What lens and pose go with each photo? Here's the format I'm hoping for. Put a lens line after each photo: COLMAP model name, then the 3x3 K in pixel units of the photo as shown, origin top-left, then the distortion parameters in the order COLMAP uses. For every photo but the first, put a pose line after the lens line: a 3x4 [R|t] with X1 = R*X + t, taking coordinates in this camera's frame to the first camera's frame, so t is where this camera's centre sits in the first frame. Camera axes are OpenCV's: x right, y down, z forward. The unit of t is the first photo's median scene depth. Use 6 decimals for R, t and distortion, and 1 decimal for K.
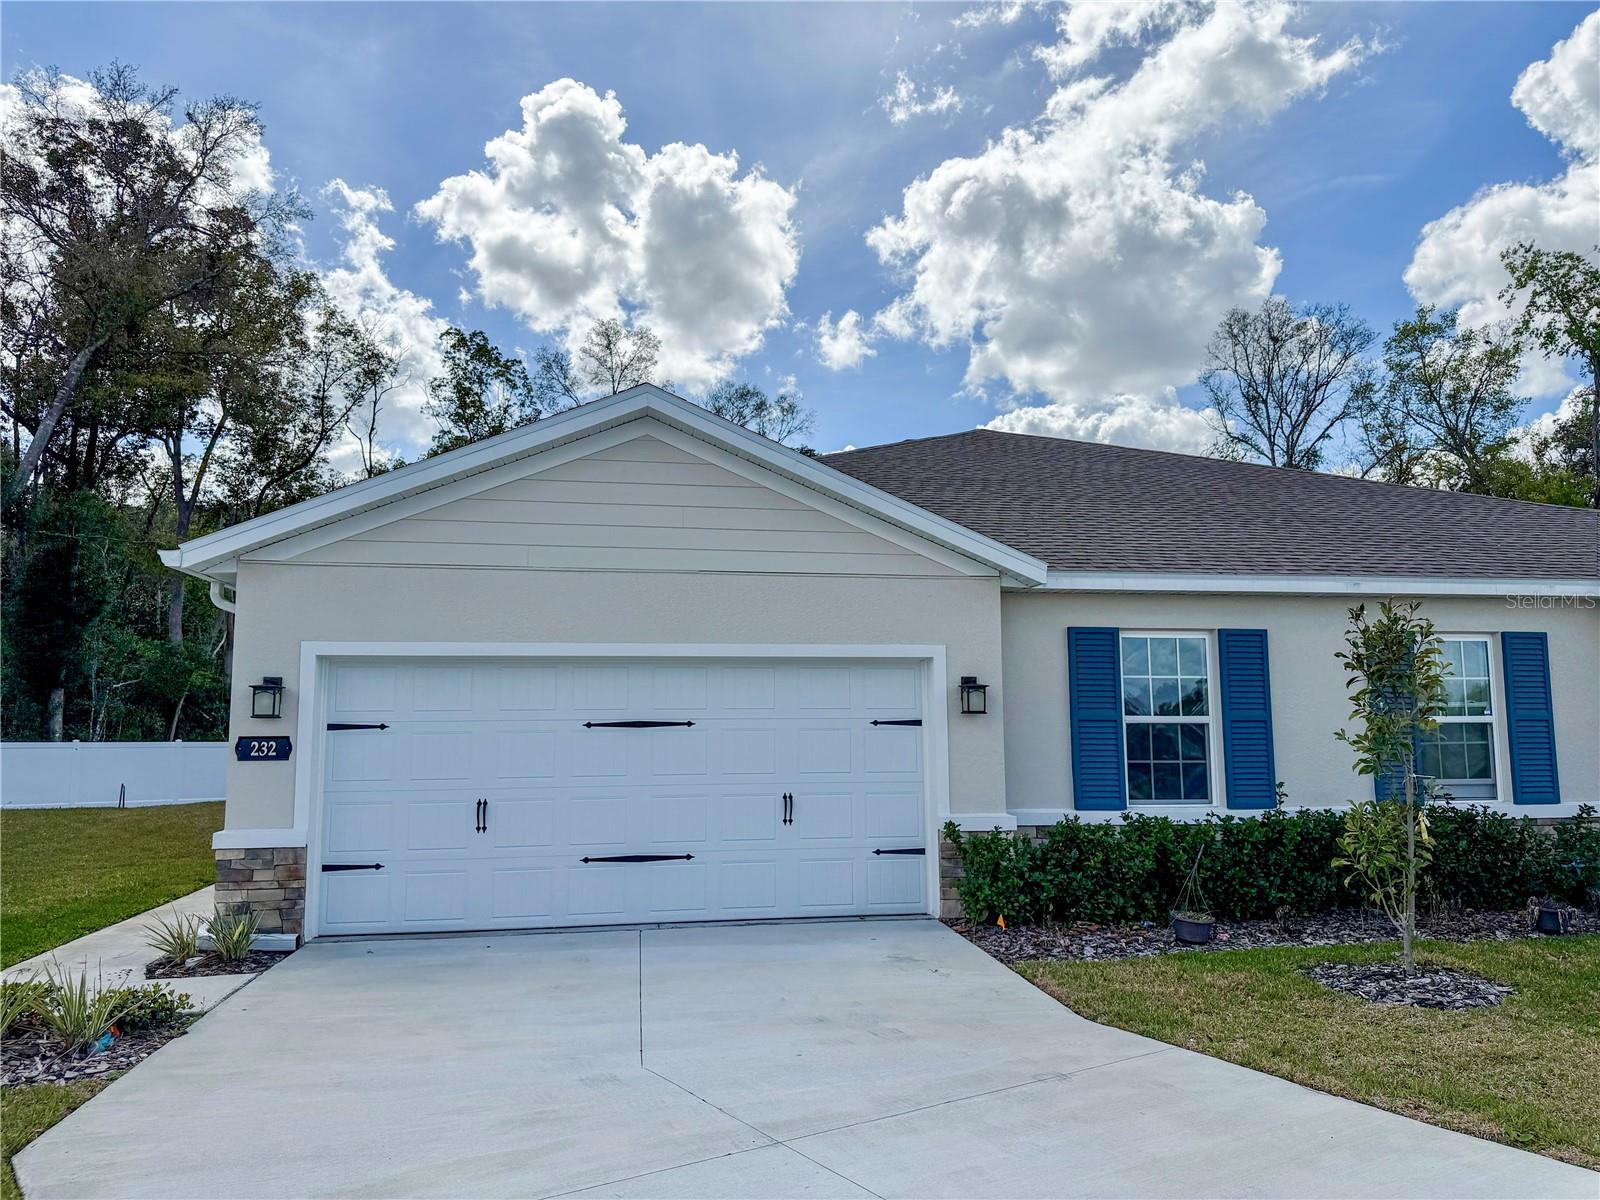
lens RADIAL K [[1098.7, 0, 806.6], [0, 1098.7, 629.4], [0, 0, 1]] dist [0.069932, -0.090337]
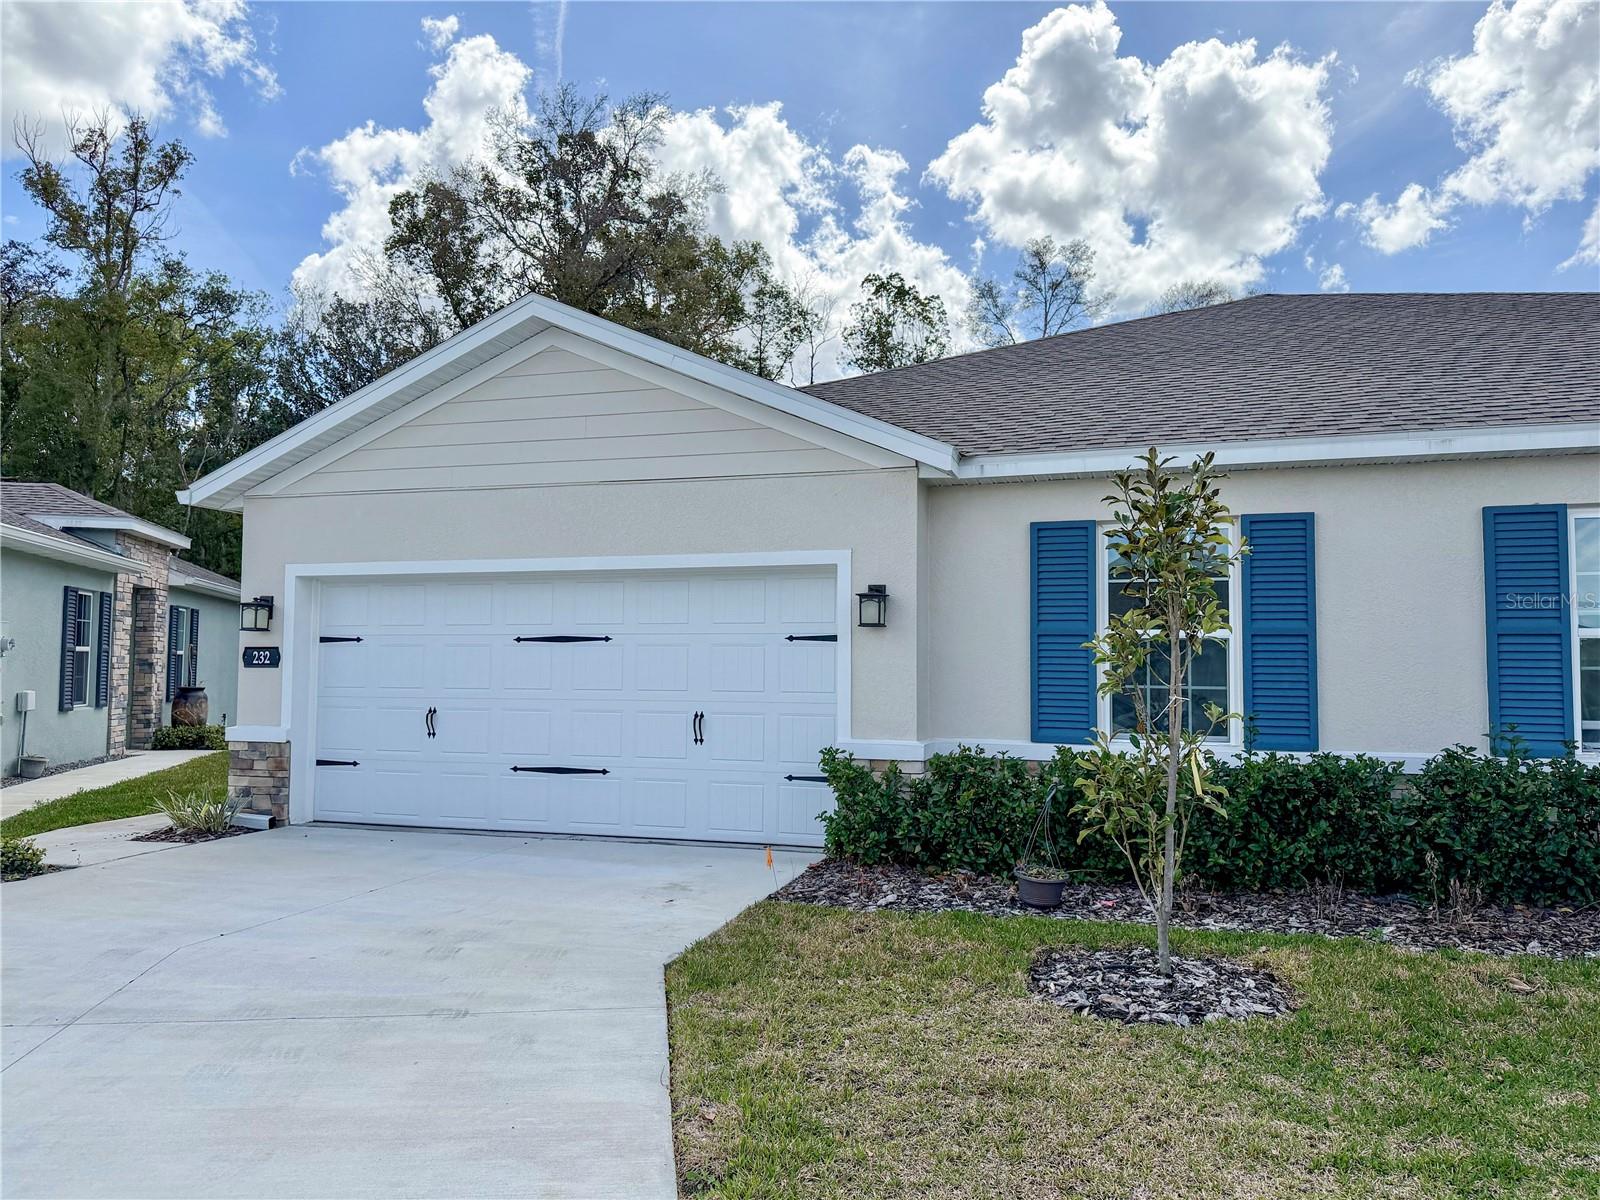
lens RADIAL K [[1098.7, 0, 806.6], [0, 1098.7, 629.4], [0, 0, 1]] dist [0.069932, -0.090337]
pose [[0.891746, -0.005176, -0.452507, 0.493569], [0.030407, 0.998360, 0.048501, 0.034844], [0.451513, -0.057010, 0.890441, 0.199749]]
